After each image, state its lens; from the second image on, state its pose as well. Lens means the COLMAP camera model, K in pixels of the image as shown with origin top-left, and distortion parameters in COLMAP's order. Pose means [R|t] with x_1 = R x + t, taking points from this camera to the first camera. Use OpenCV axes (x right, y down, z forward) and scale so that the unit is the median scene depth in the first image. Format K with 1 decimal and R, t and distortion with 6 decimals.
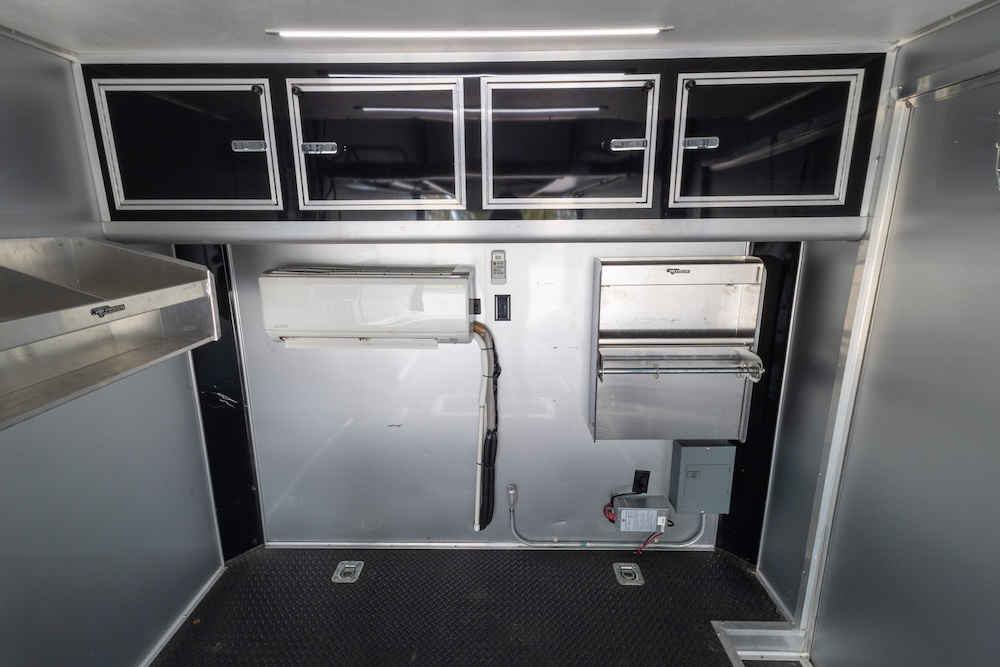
lens RADIAL K [[462.8, 0, 500.0], [0, 462.8, 333.5], [0, 0, 1]] dist [0.000195, 0.000007]
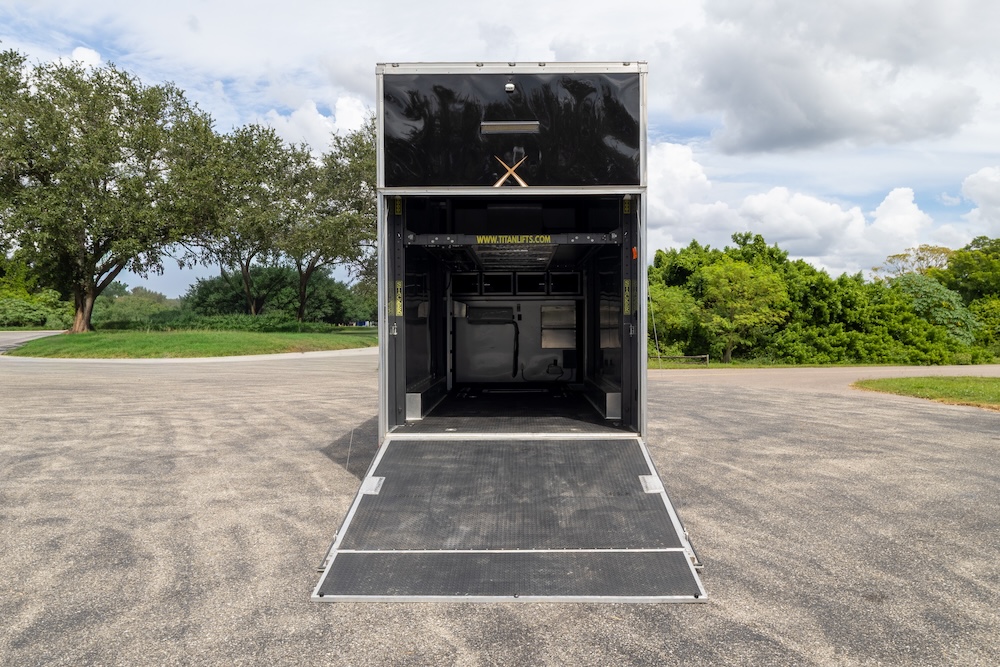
lens RADIAL K [[822.3, 0, 508.7], [0, 822.3, 317.7], [0, 0, 1]] dist [0.021500, -0.001924]
pose [[0.999987, 0.002128, 0.004559, -0.127140], [-0.001012, 0.972700, -0.232063, 1.678595], [-0.004928, 0.232056, 0.972690, -6.250431]]
